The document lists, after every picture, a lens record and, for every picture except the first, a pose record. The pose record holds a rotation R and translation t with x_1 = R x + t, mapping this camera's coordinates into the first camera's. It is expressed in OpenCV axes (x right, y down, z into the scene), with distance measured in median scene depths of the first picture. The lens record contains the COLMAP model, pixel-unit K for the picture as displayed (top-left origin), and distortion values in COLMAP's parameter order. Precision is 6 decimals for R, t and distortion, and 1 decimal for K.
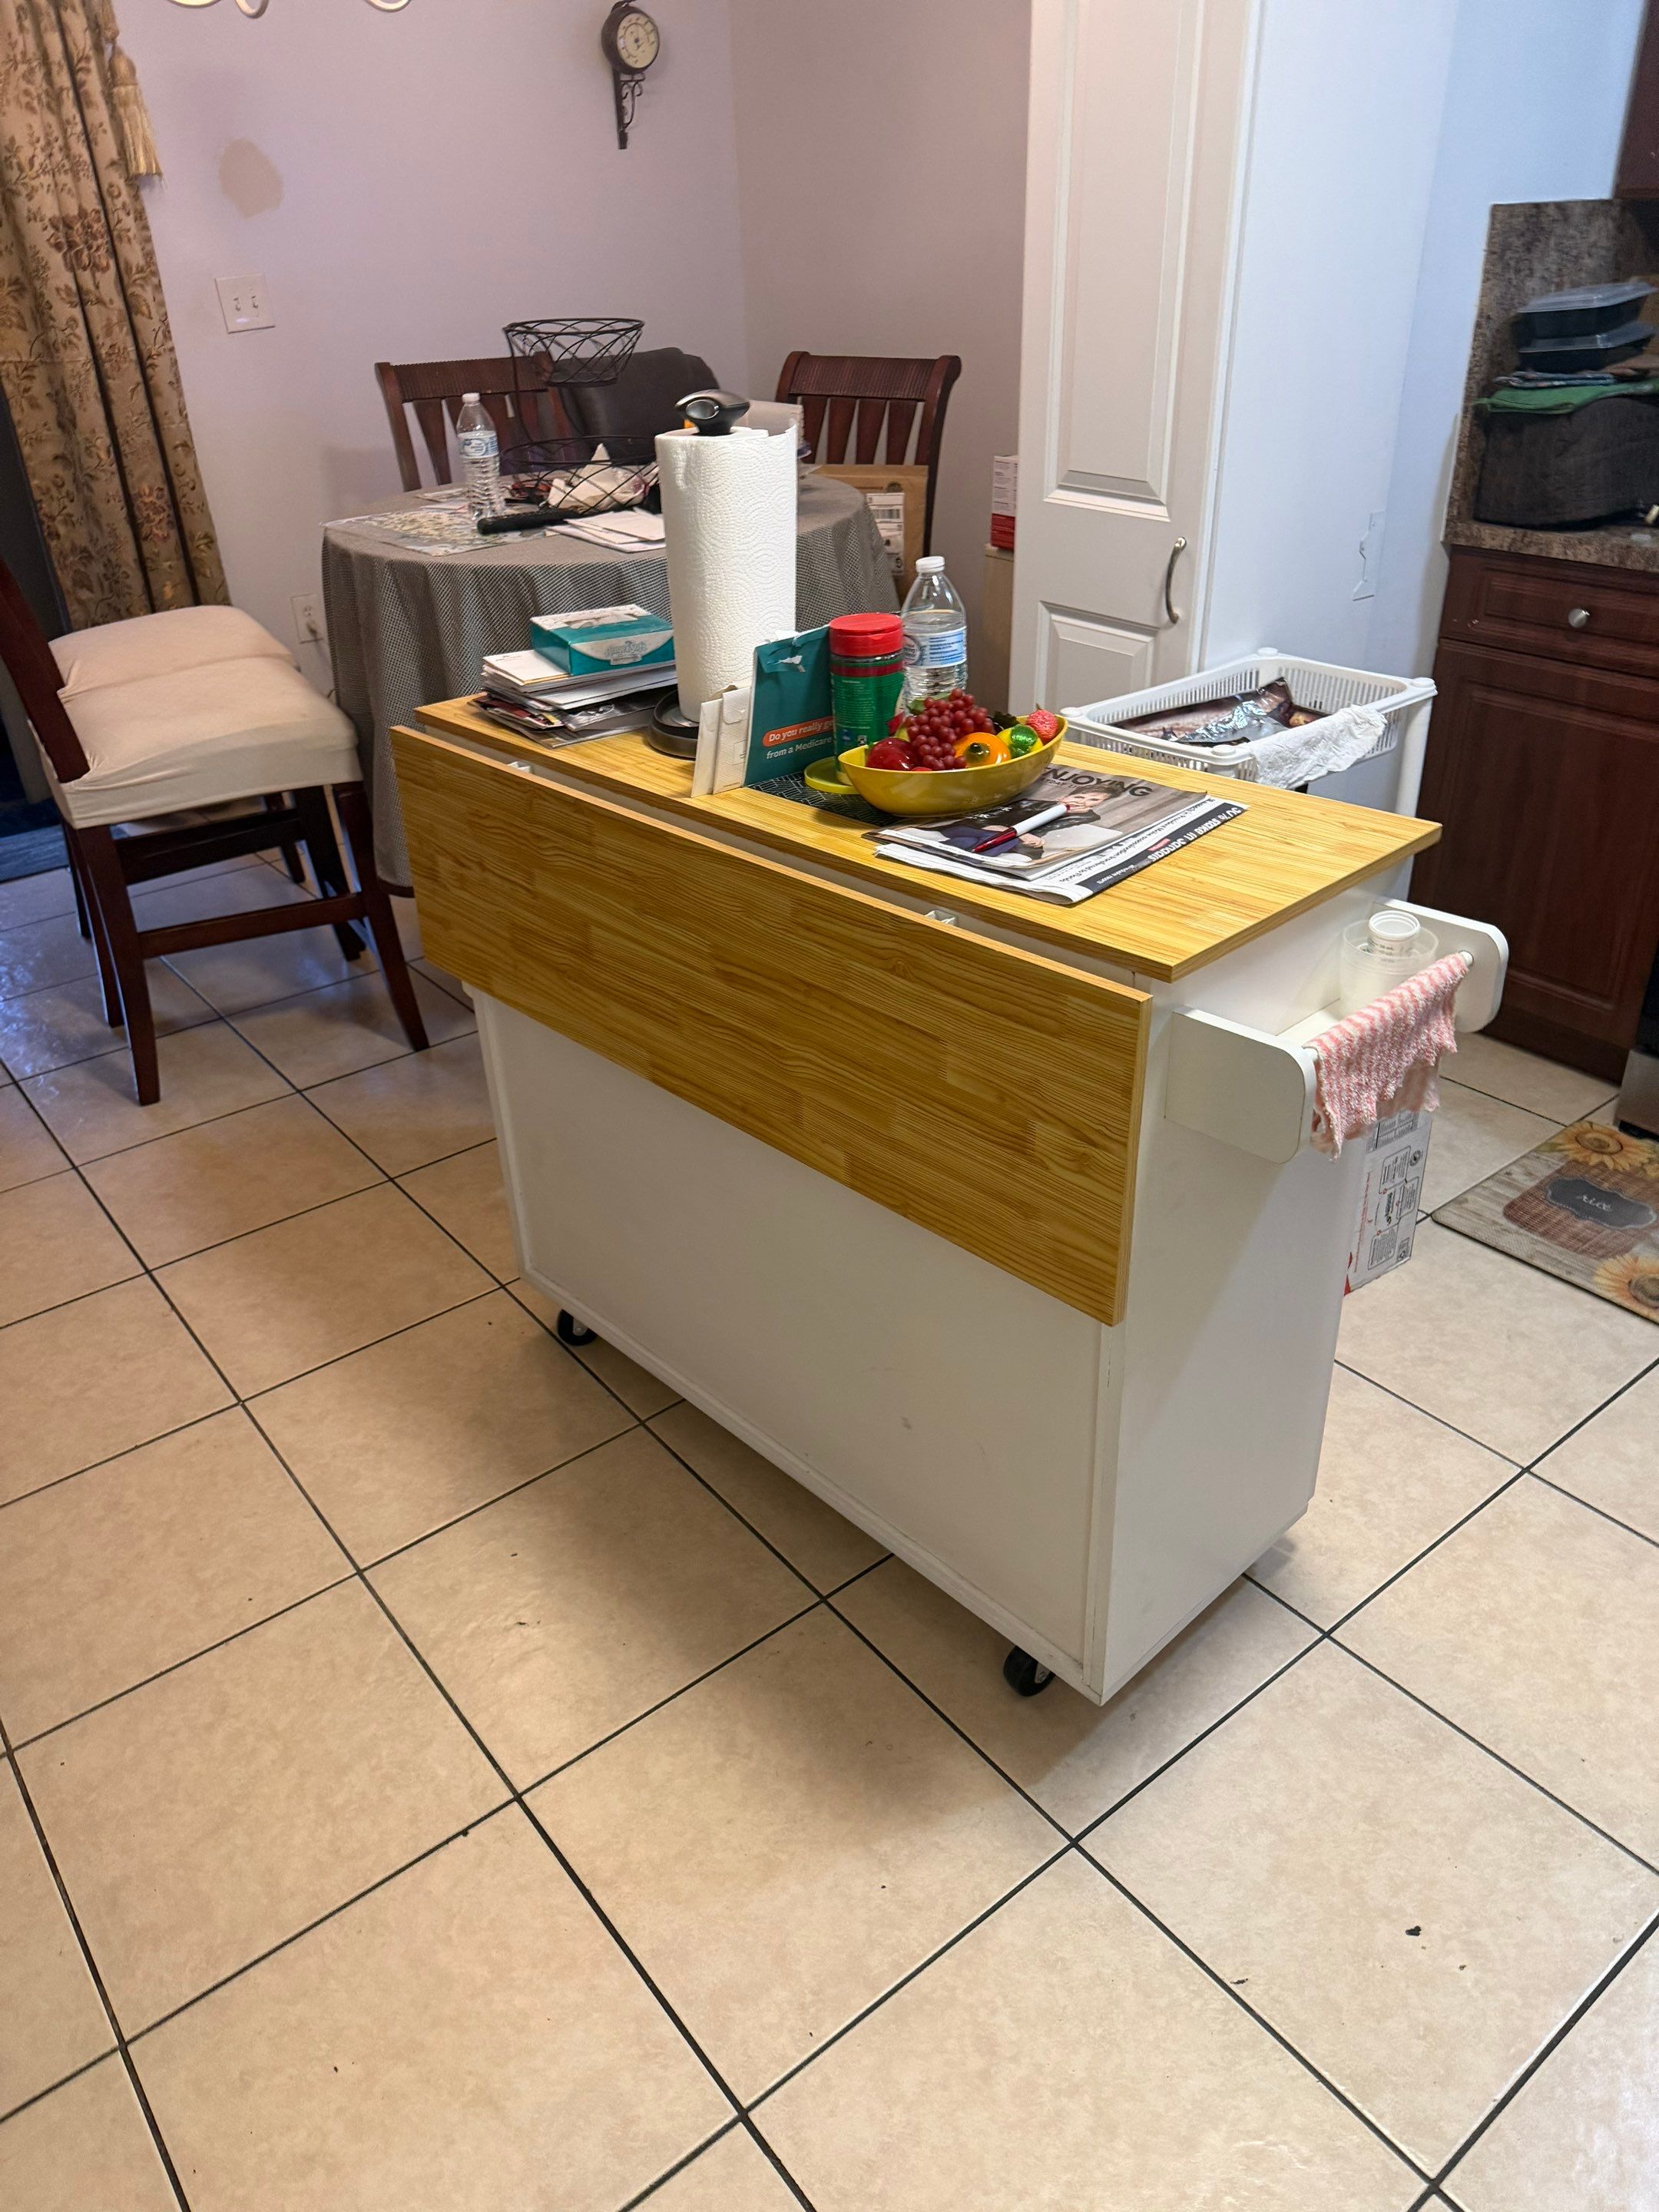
lens RADIAL K [[1565.4, 0, 836.7], [0, 1565.4, 1123.6], [0, 0, 1]] dist [0.050433, -0.060080]
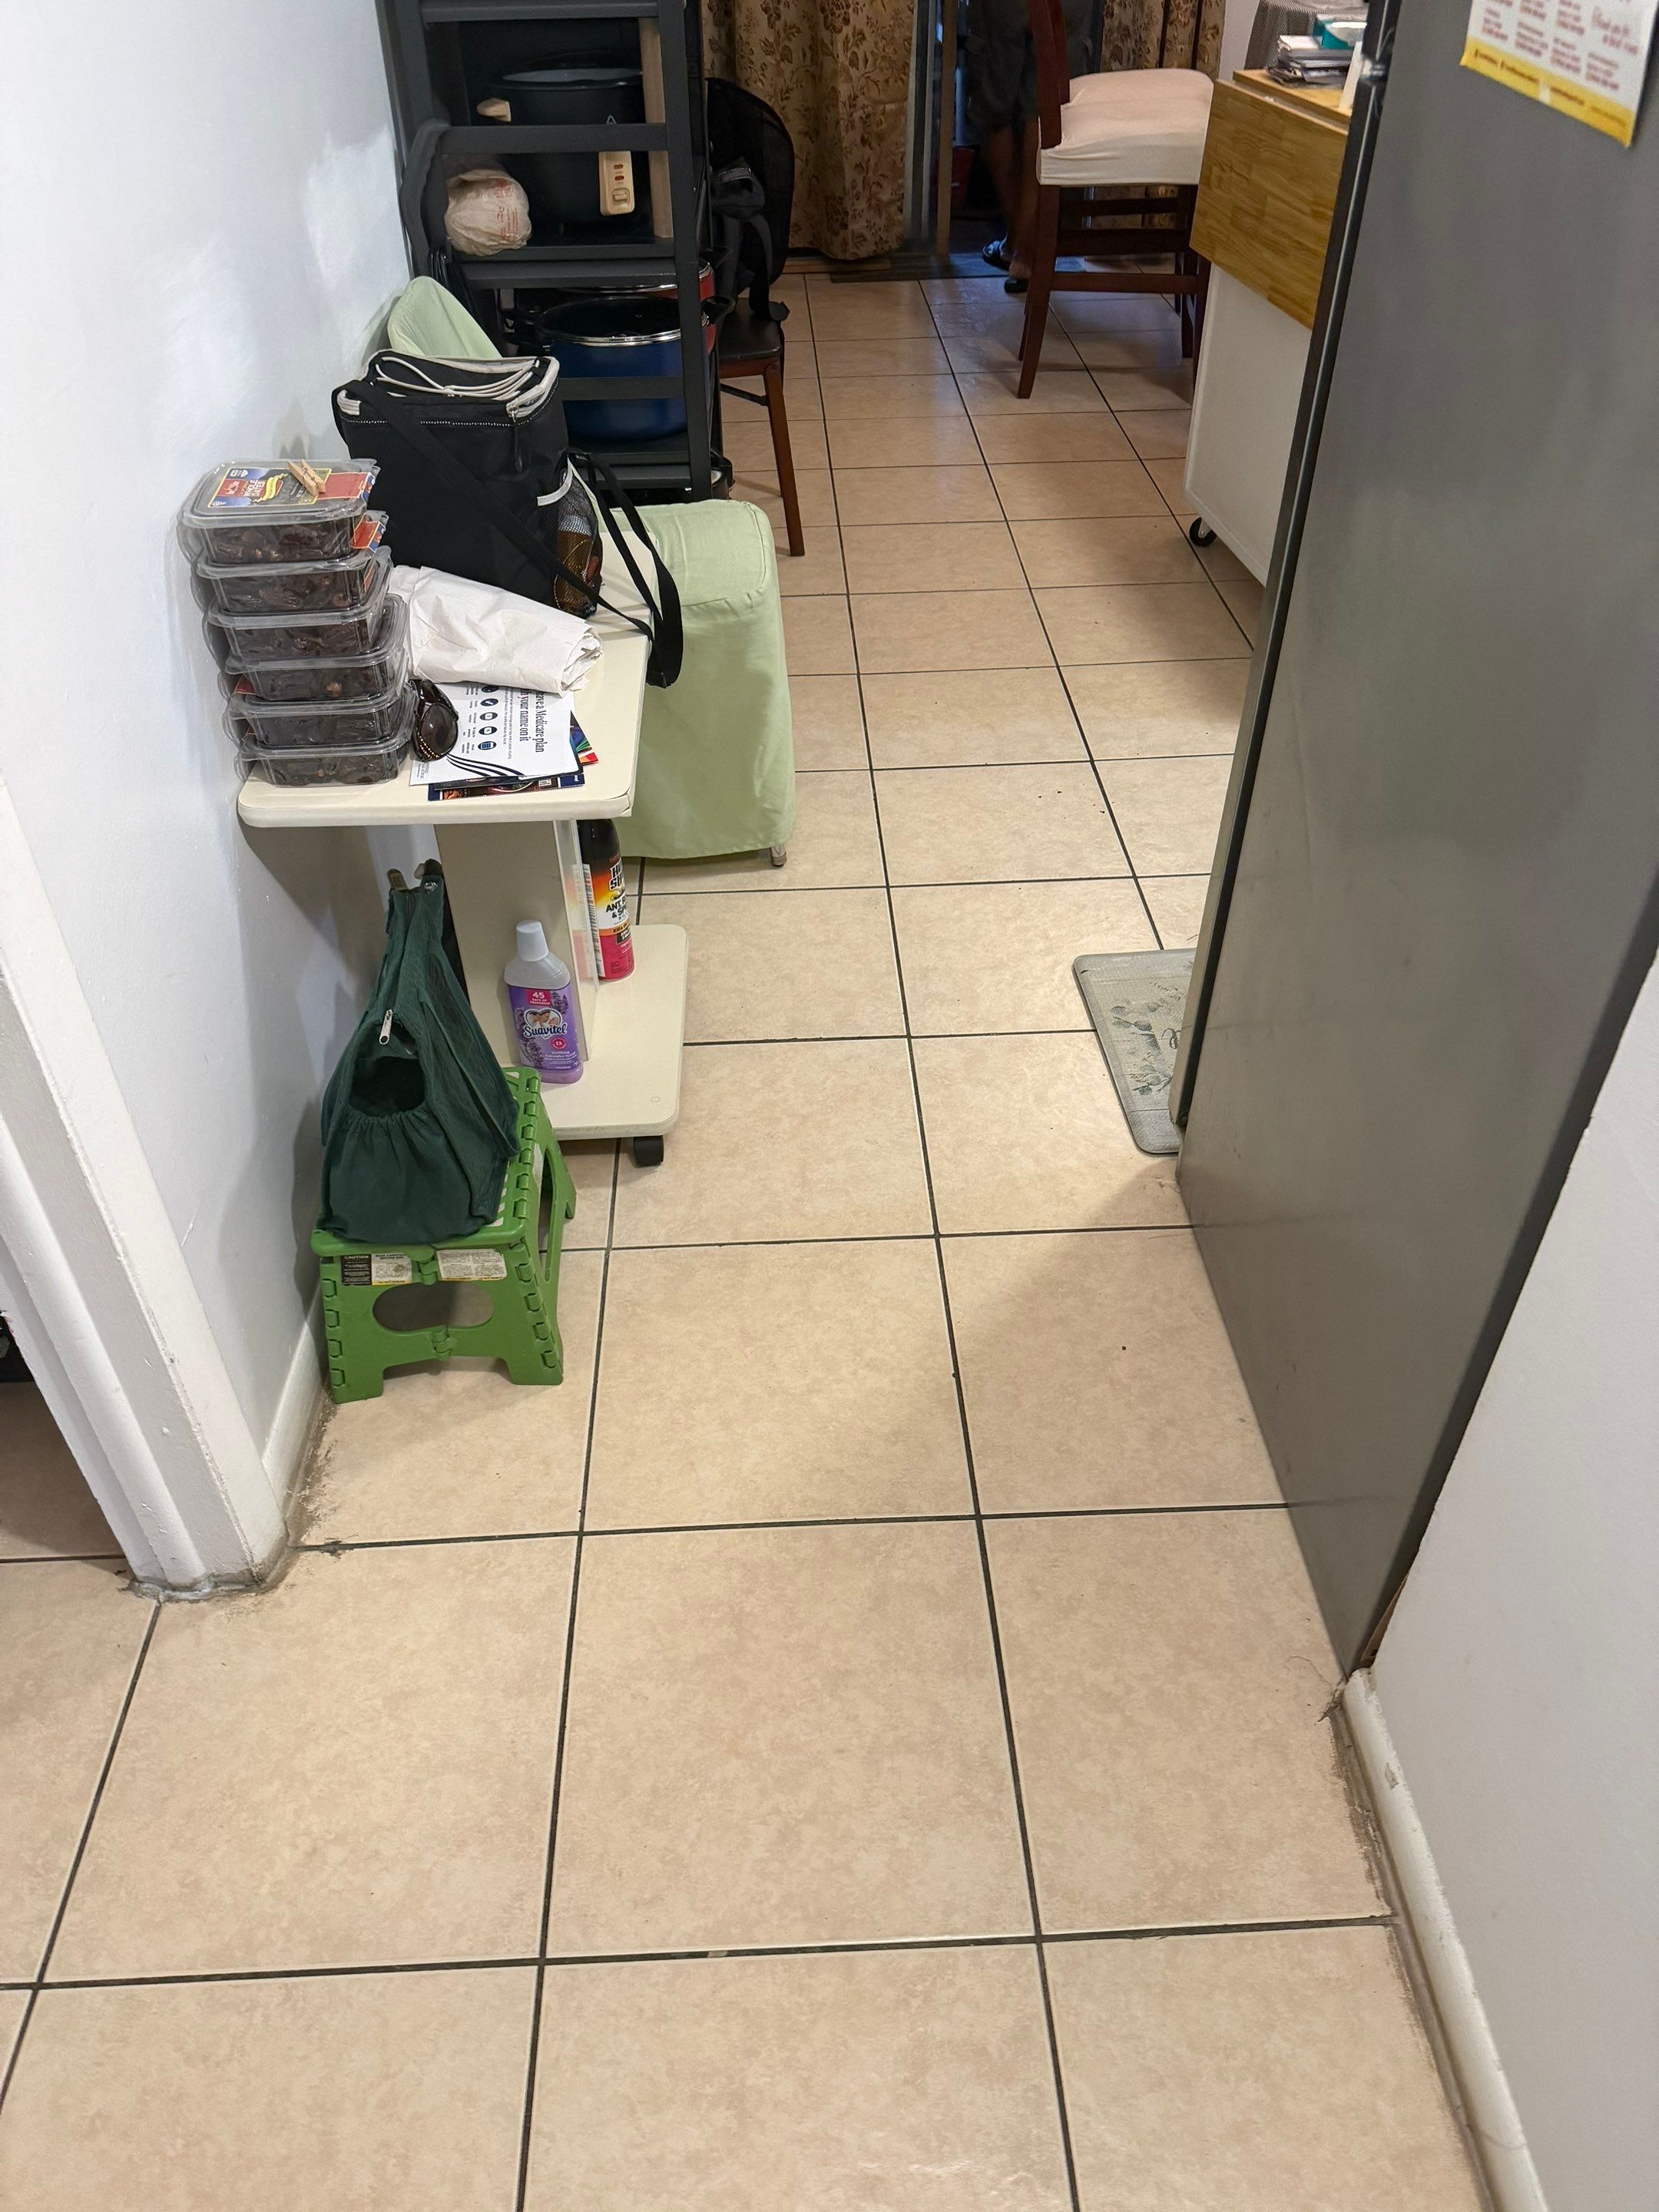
lens RADIAL K [[1565.4, 0, 826.4], [0, 1565.4, 1109.1], [0, 0, 1]] dist [0.050433, -0.060080]
pose [[0.813210, 0.390434, -0.431568, 0.437185], [-0.305340, 0.917540, 0.254730, 0.369662], [0.495436, -0.075374, 0.865368, -0.607666]]
